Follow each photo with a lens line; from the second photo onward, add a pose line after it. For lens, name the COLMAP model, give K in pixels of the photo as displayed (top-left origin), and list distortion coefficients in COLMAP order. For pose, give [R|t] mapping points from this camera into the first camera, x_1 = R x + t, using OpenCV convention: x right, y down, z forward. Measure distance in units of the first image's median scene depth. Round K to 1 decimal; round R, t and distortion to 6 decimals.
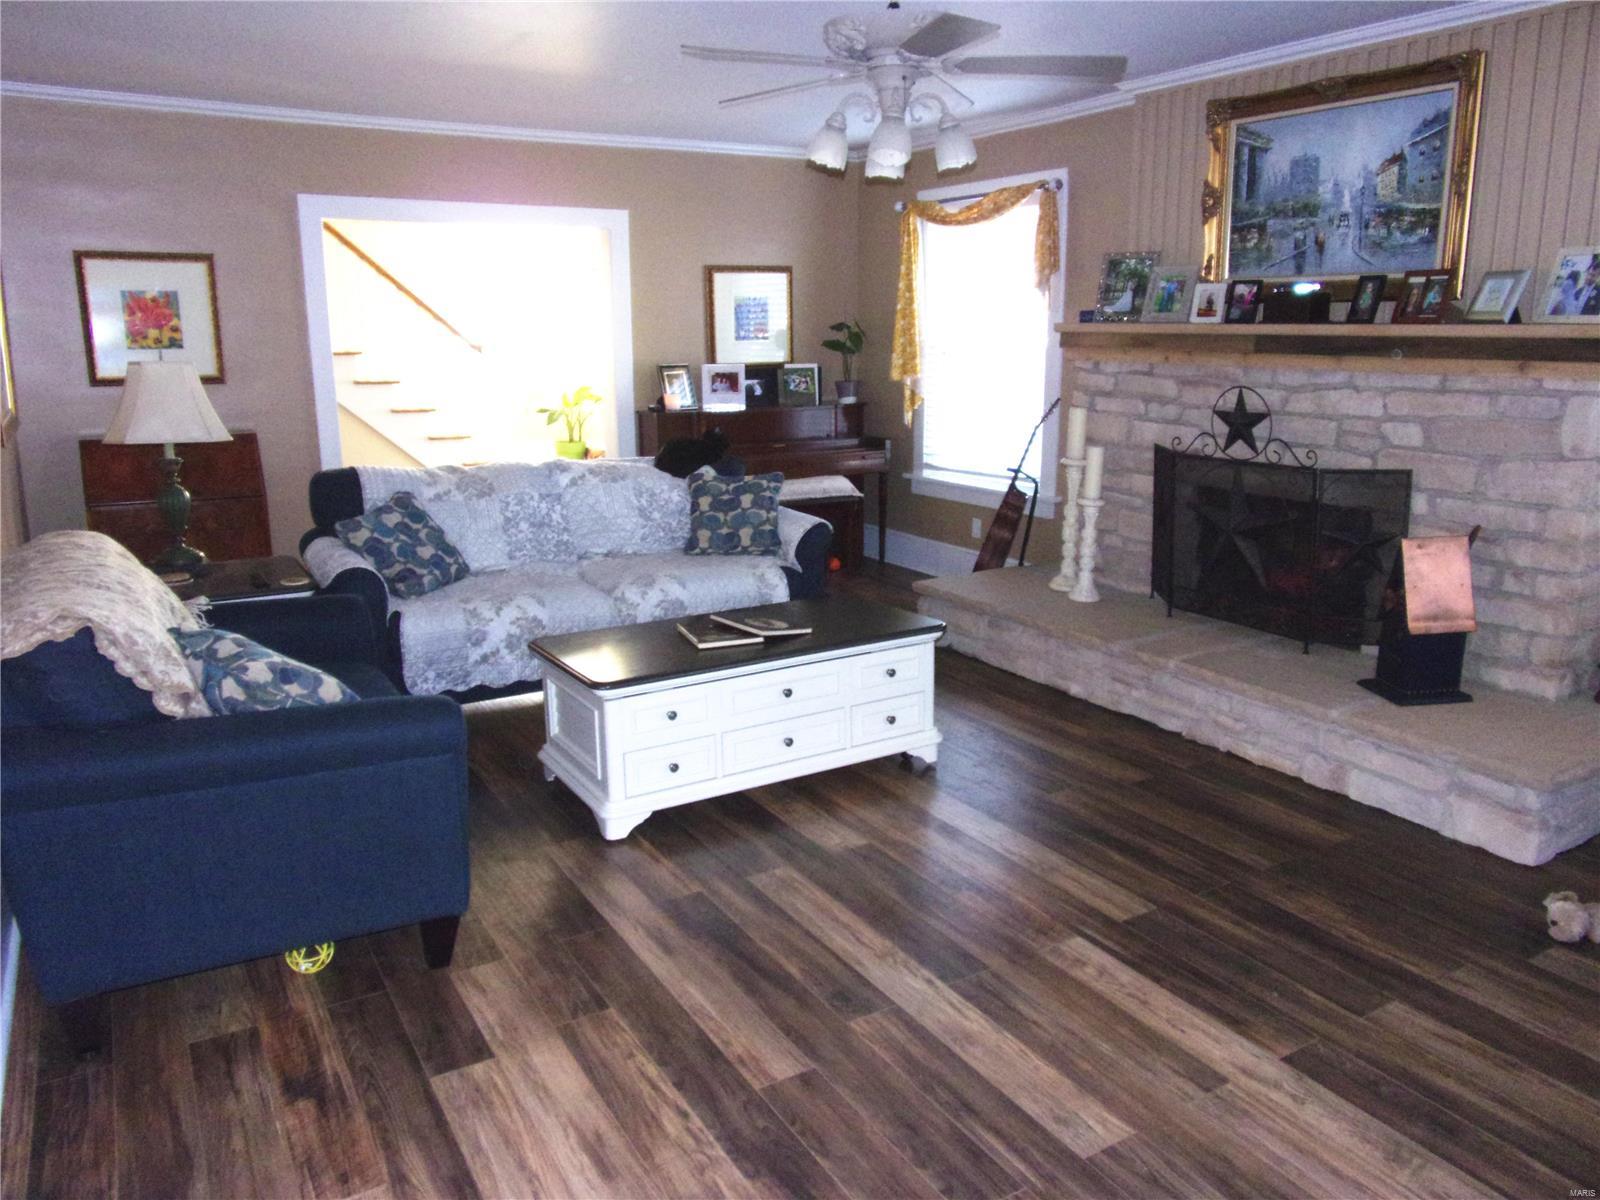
lens RADIAL K [[1196.8, 0, 803.1], [0, 1196.8, 597.8], [0, 0, 1]] dist [-0.000639, -0.000688]
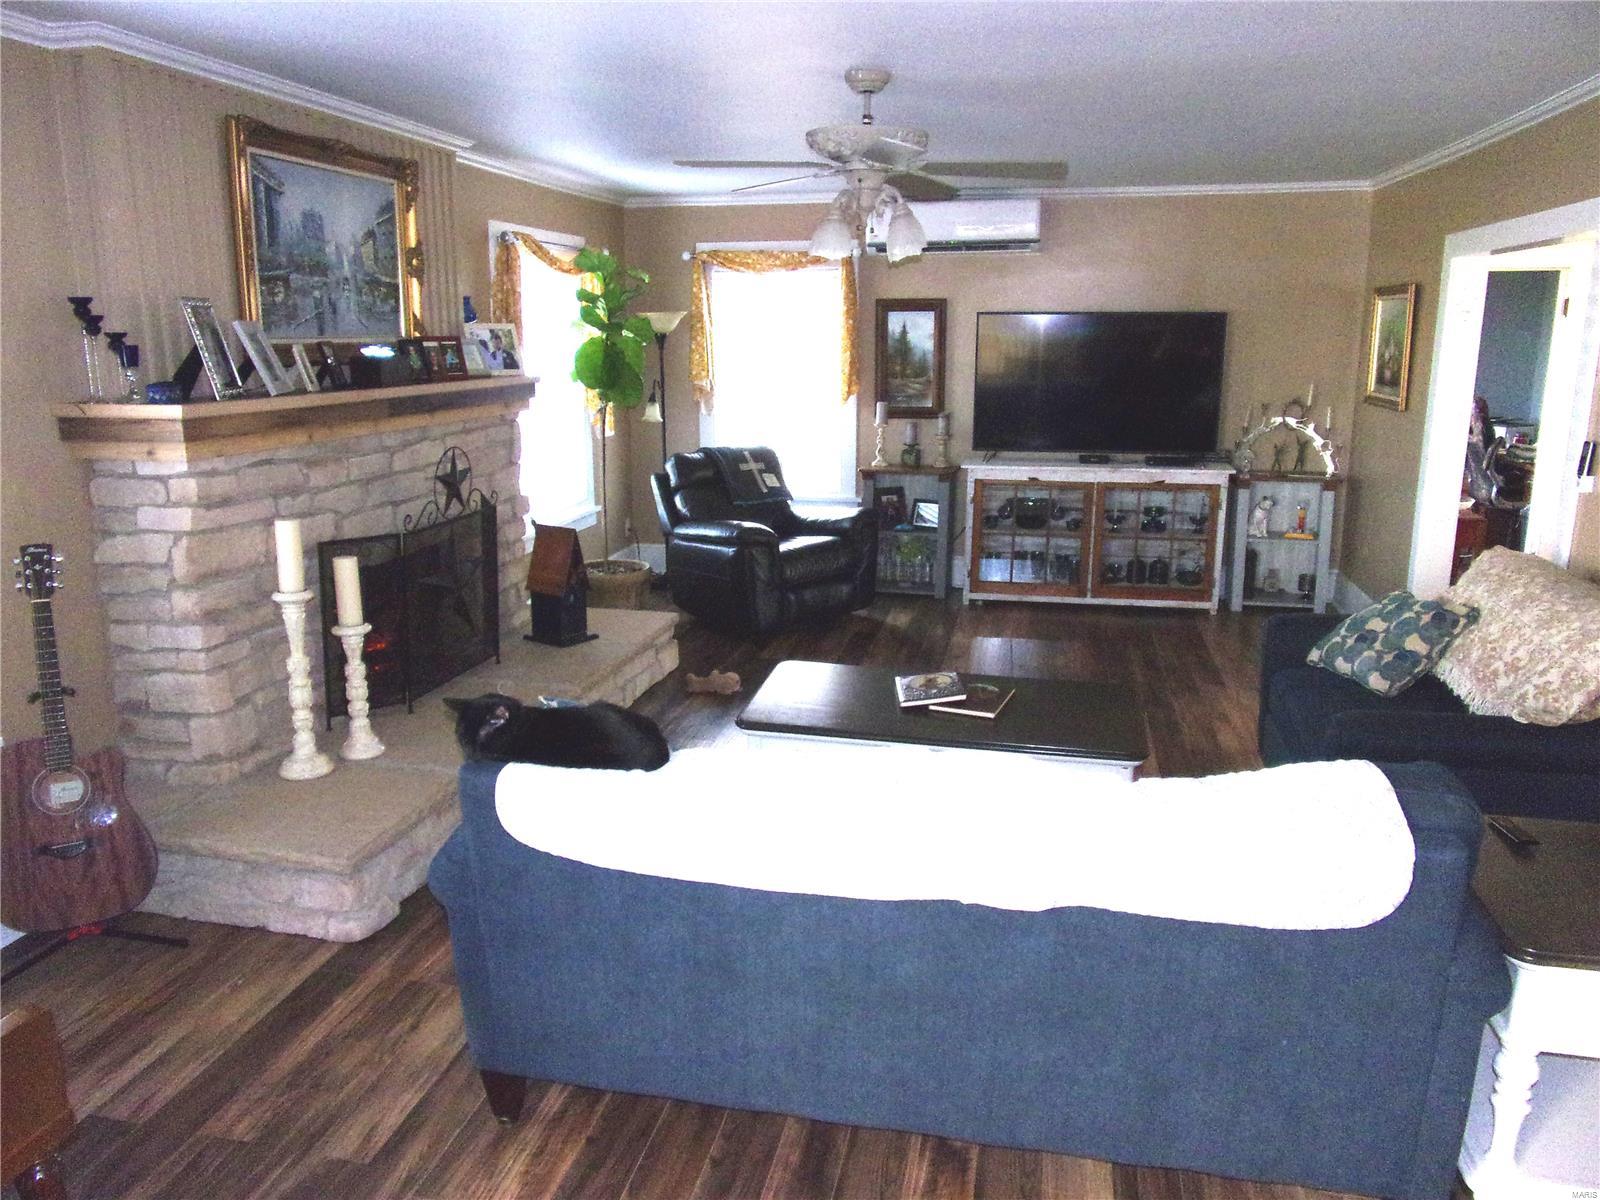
lens RADIAL K [[1196.8, 0, 799.3], [0, 1196.8, 594.2], [0, 0, 1]] dist [-0.000639, -0.000688]
pose [[-0.737275, -0.152255, 0.658212, -0.532467], [0.146489, 0.915068, 0.375755, -0.394089], [-0.659520, 0.373456, -0.652353, 1.485578]]
